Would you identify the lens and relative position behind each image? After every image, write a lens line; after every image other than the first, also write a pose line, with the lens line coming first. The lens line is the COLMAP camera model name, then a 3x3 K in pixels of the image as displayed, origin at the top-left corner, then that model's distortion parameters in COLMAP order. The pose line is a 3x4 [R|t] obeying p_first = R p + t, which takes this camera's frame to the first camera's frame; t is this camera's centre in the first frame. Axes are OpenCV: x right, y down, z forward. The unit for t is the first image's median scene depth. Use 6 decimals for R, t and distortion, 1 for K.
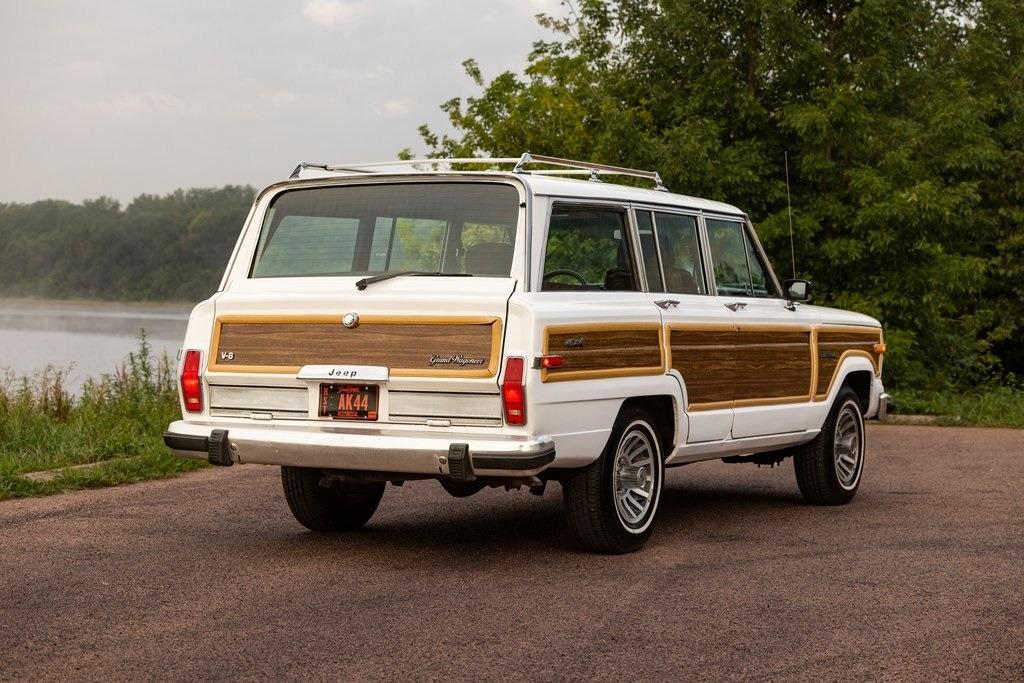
lens RADIAL K [[2013.1, 0, 512.0], [0, 2013.1, 341.5], [0, 0, 1]] dist [-0.025457, -0.012981]
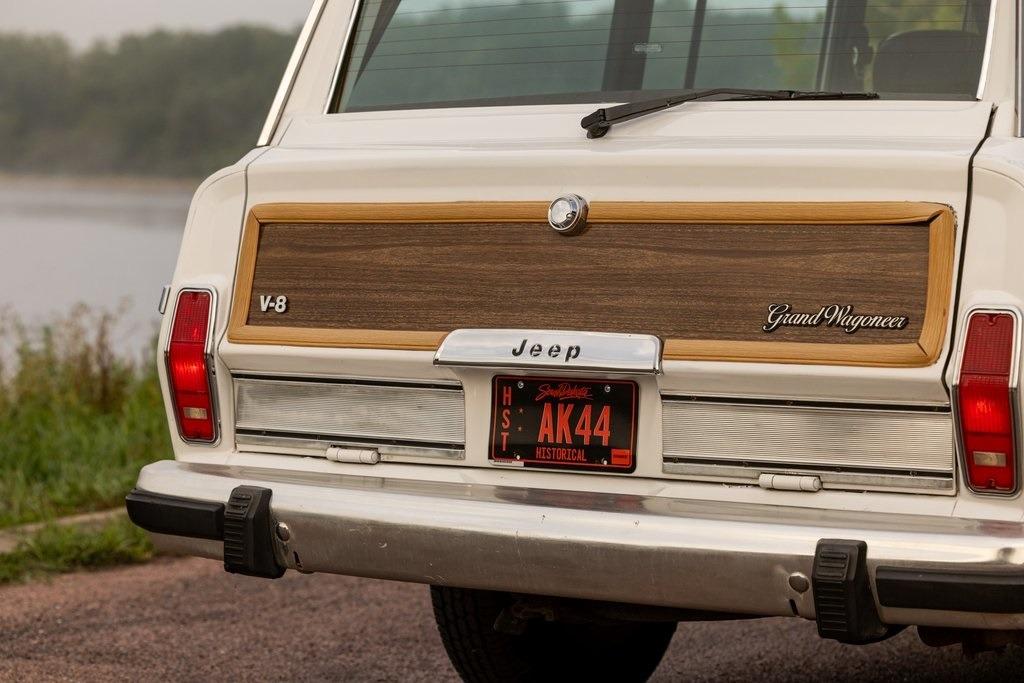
lens RADIAL K [[3270.4, 0, 512.0], [0, 3270.4, 341.5], [0, 0, 1]] dist [-0.076404, -0.772947]
pose [[0.989339, 0.001488, -0.145625, 0.001752], [0.002584, 0.999611, 0.027773, -0.003602], [0.145609, -0.027853, 0.988950, 0.368772]]
